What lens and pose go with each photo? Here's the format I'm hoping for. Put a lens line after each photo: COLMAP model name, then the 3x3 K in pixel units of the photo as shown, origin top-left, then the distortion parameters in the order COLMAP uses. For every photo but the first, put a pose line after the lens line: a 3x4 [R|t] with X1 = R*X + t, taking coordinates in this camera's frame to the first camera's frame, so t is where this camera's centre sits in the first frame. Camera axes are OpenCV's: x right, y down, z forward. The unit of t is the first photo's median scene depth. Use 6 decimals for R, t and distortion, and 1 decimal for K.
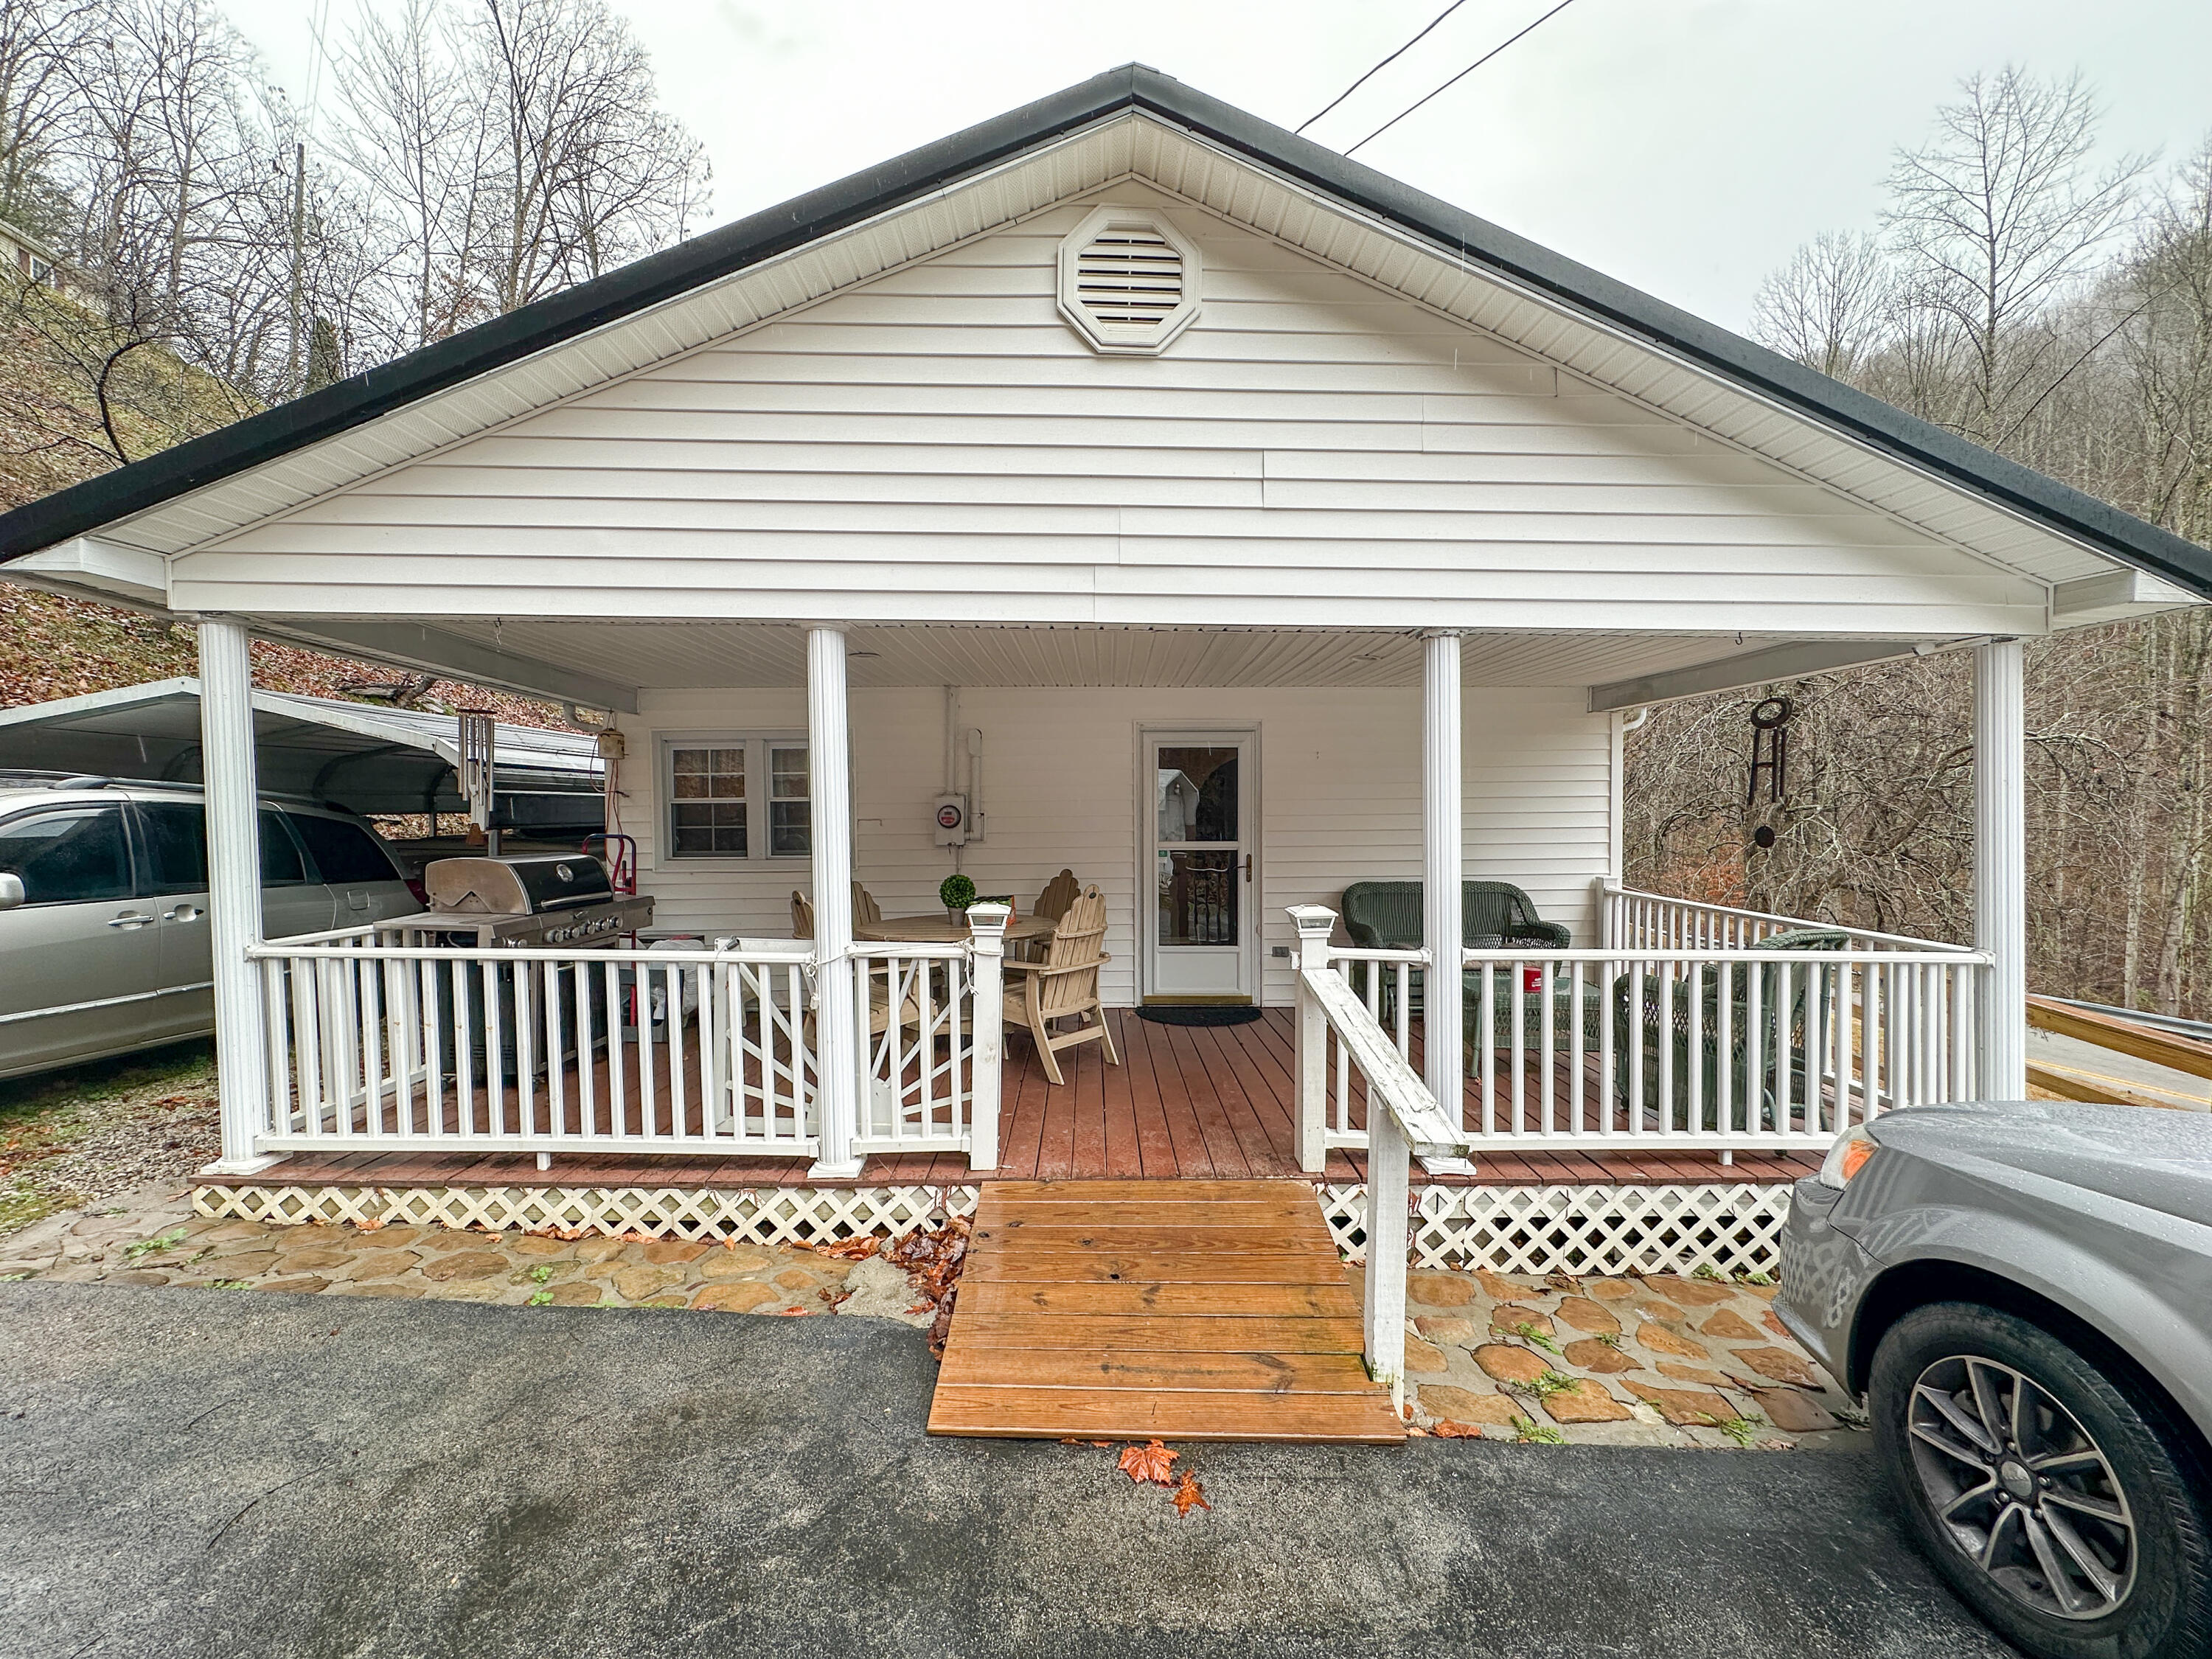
lens RADIAL K [[867.5, 0, 1109.8], [0, 867.5, 836.1], [0, 0, 1]] dist [-0.000651, -0.000041]
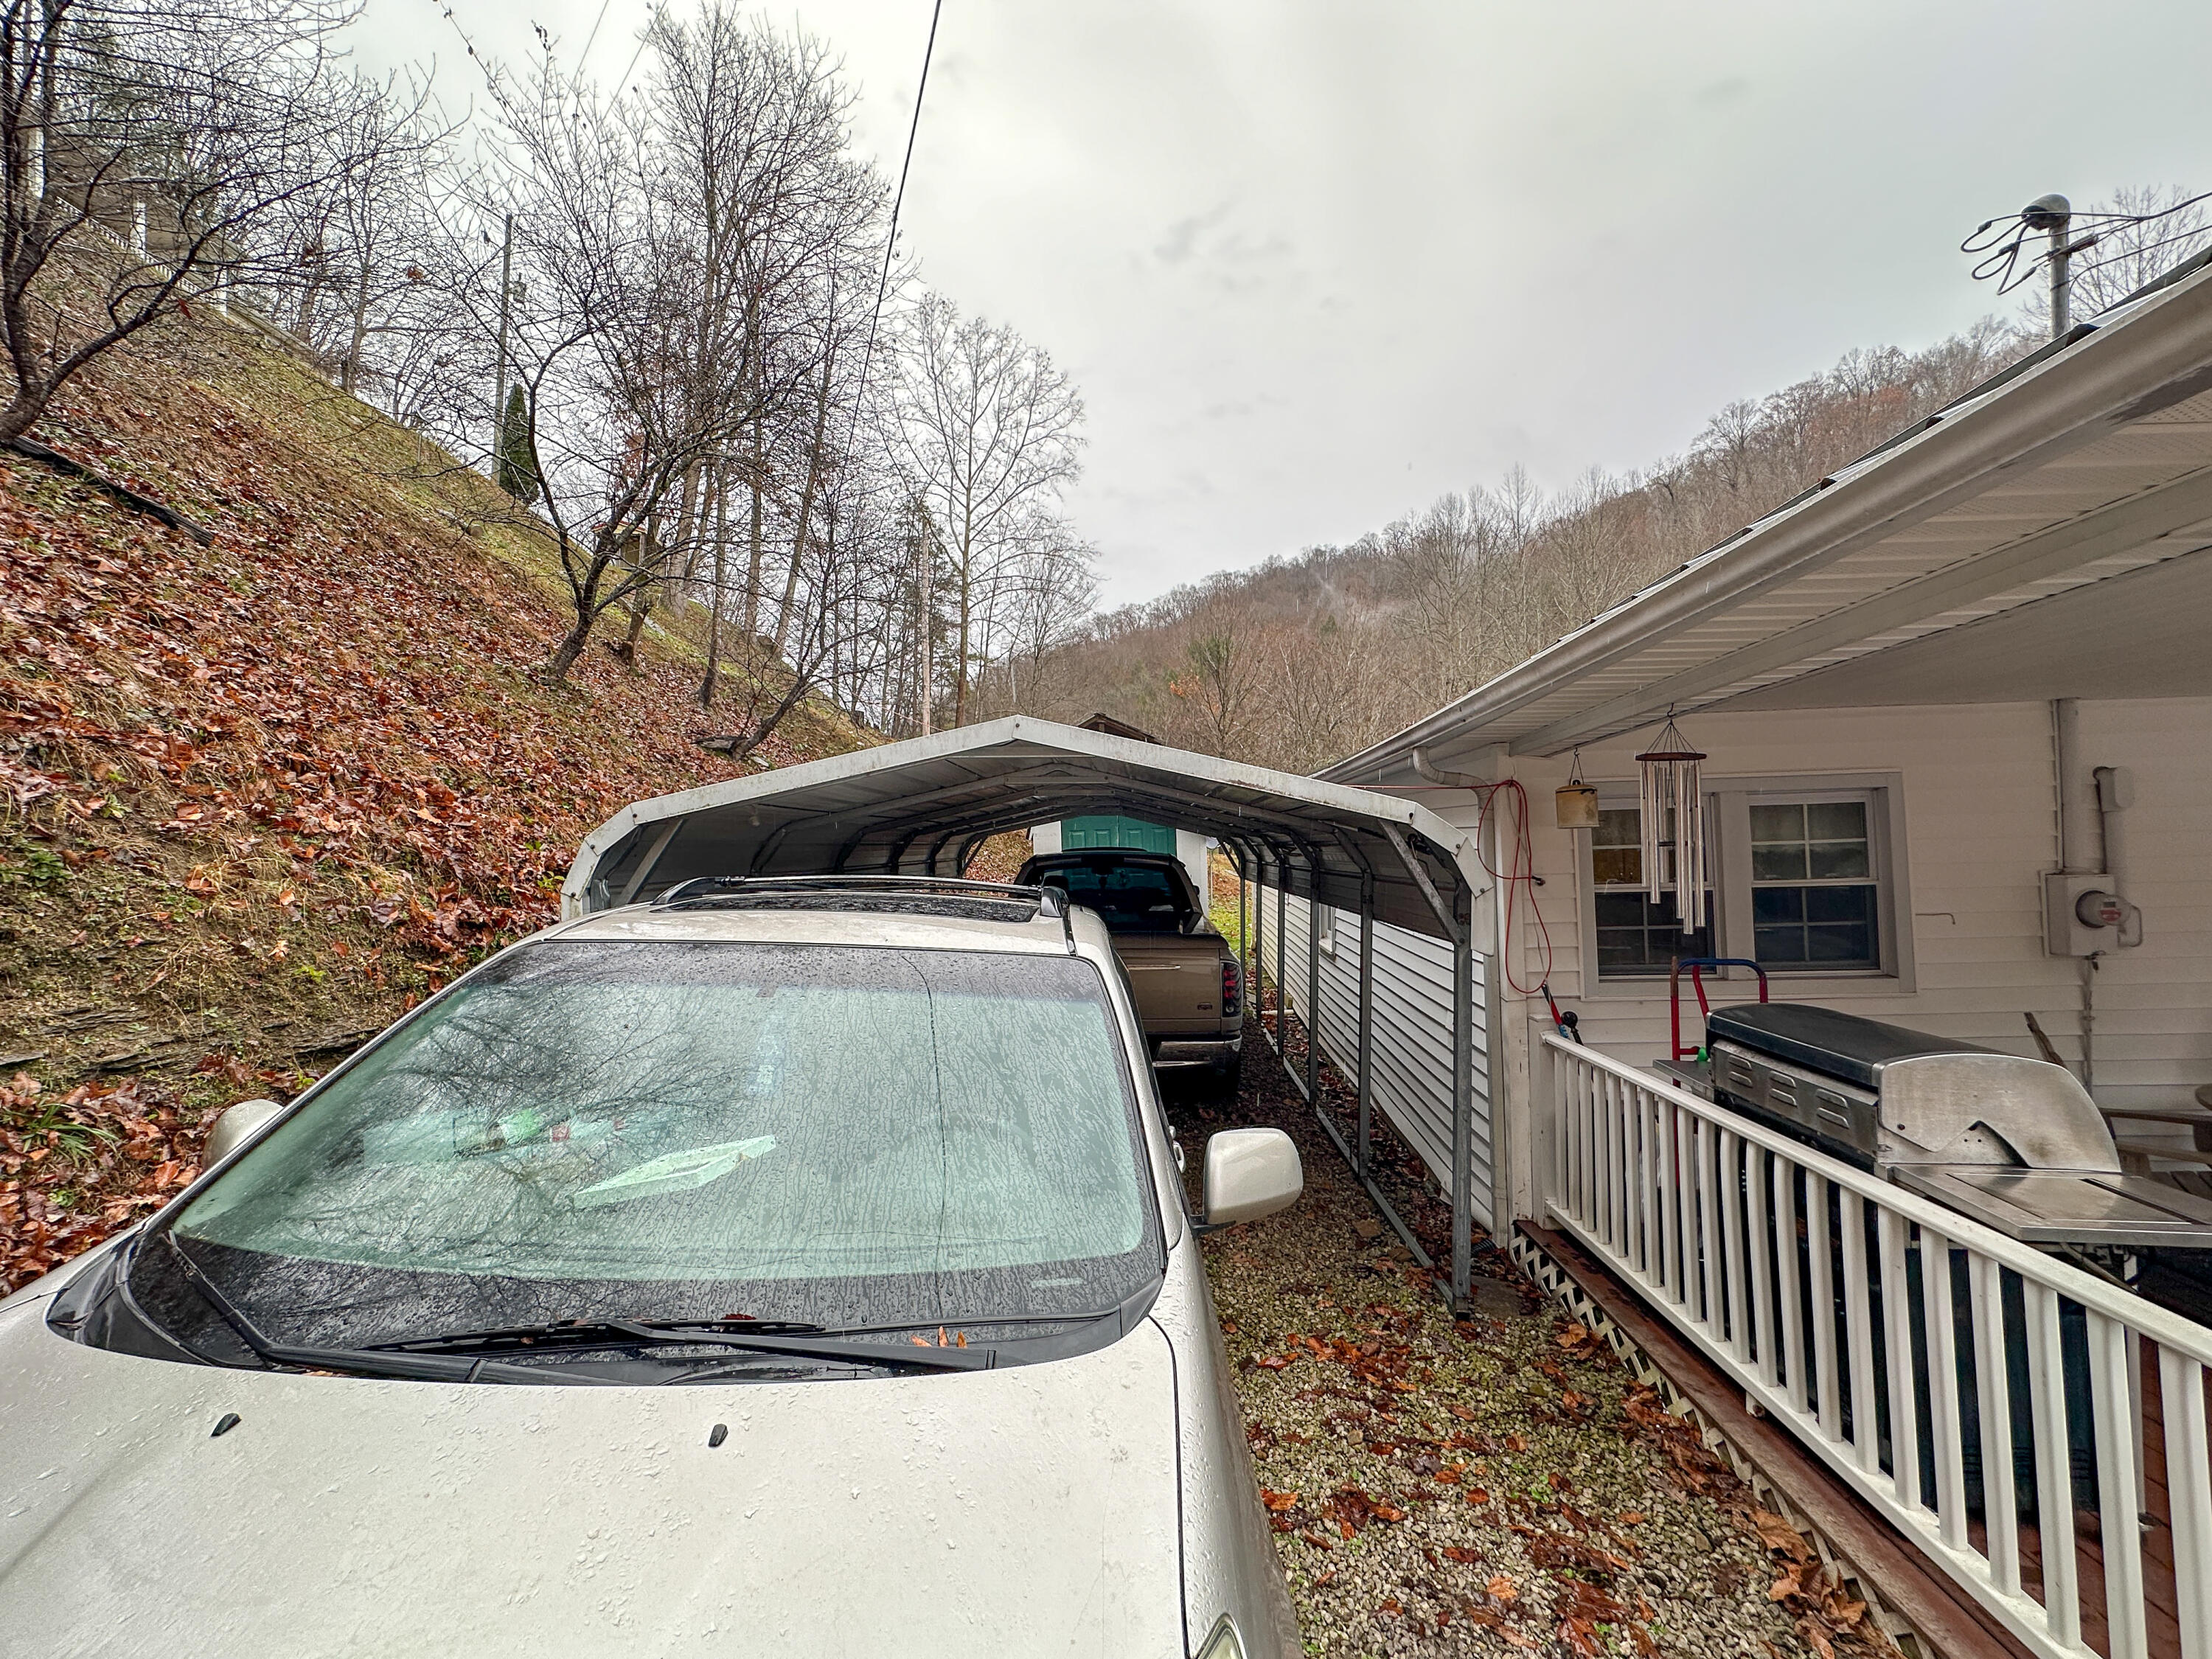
lens RADIAL K [[883.6, 0, 1109.4], [0, 883.6, 835.4], [0, 0, 1]] dist [0.000462, 0.000334]
pose [[0.997038, -0.017722, -0.074836, -0.796392], [0.013221, 0.998098, -0.060217, -0.044865], [0.075761, 0.059050, 0.995376, 0.337783]]
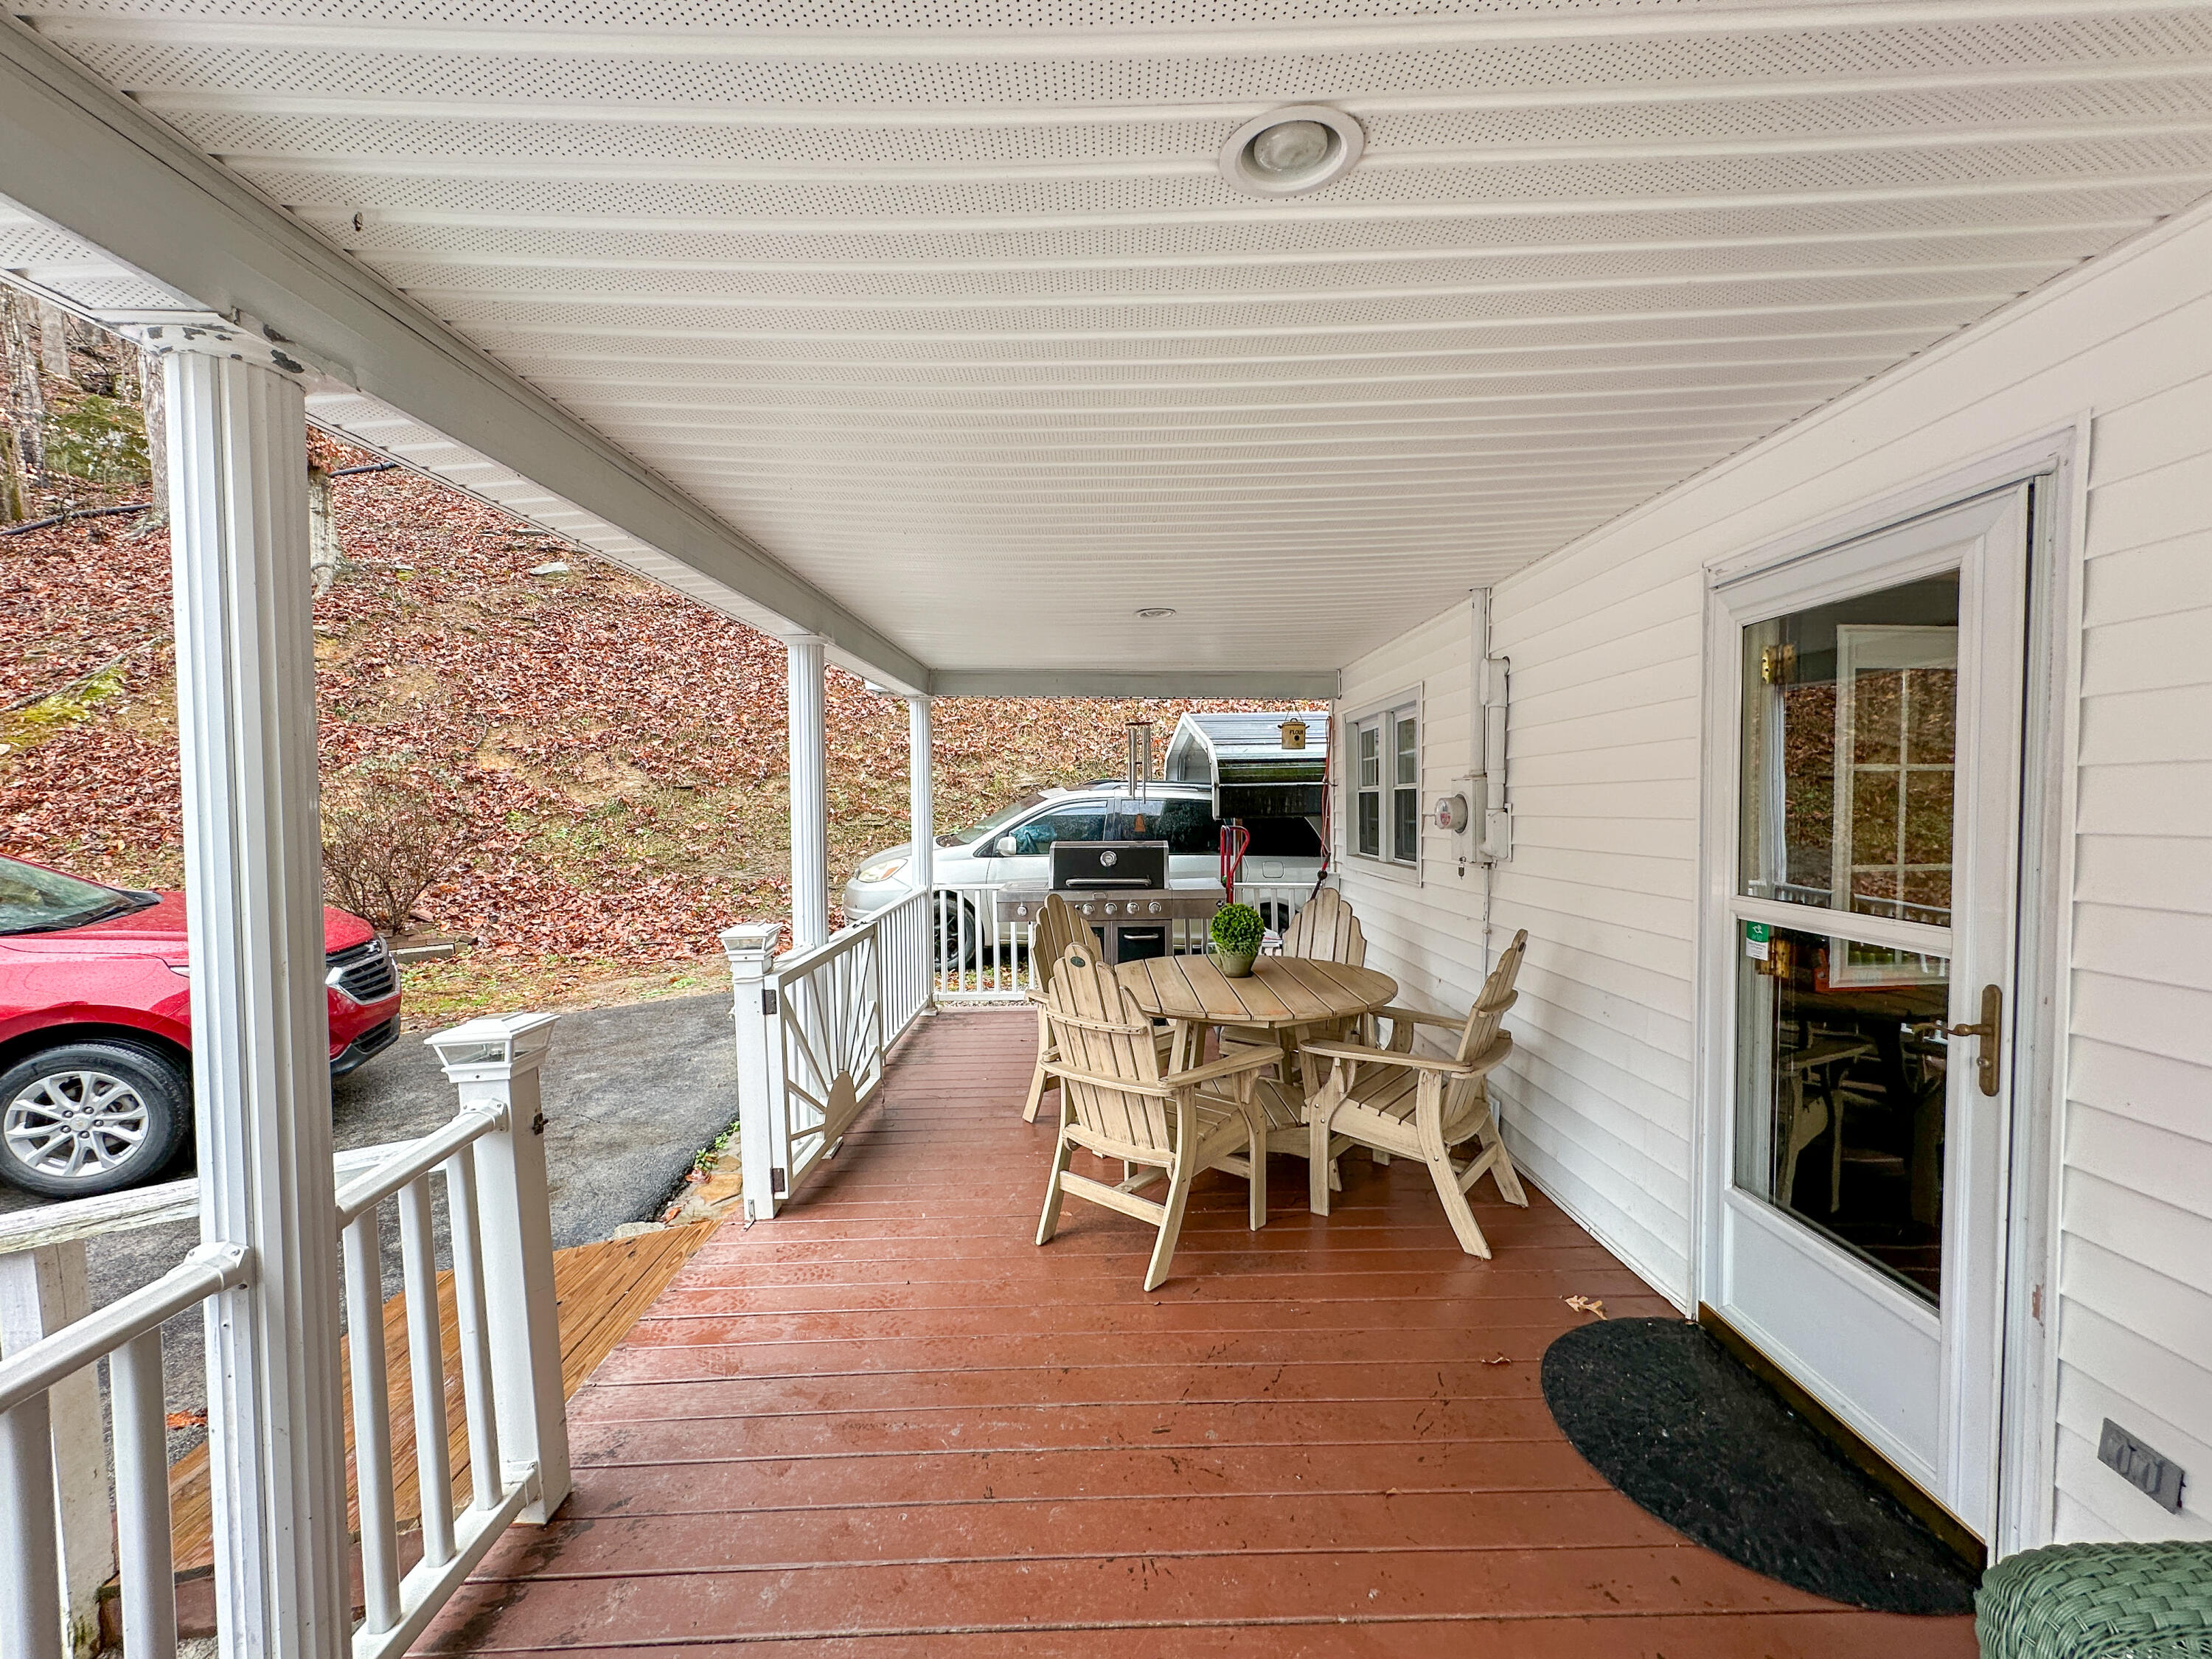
lens RADIAL K [[867.5, 0, 1109.8], [0, 867.5, 836.1], [0, 0, 1]] dist [-0.000651, -0.000041]
pose [[0.017408, 0.042349, -0.998951, 0.403373], [-0.021553, 0.998886, 0.041971, -0.026886], [0.999616, 0.020800, 0.018302, 0.740340]]
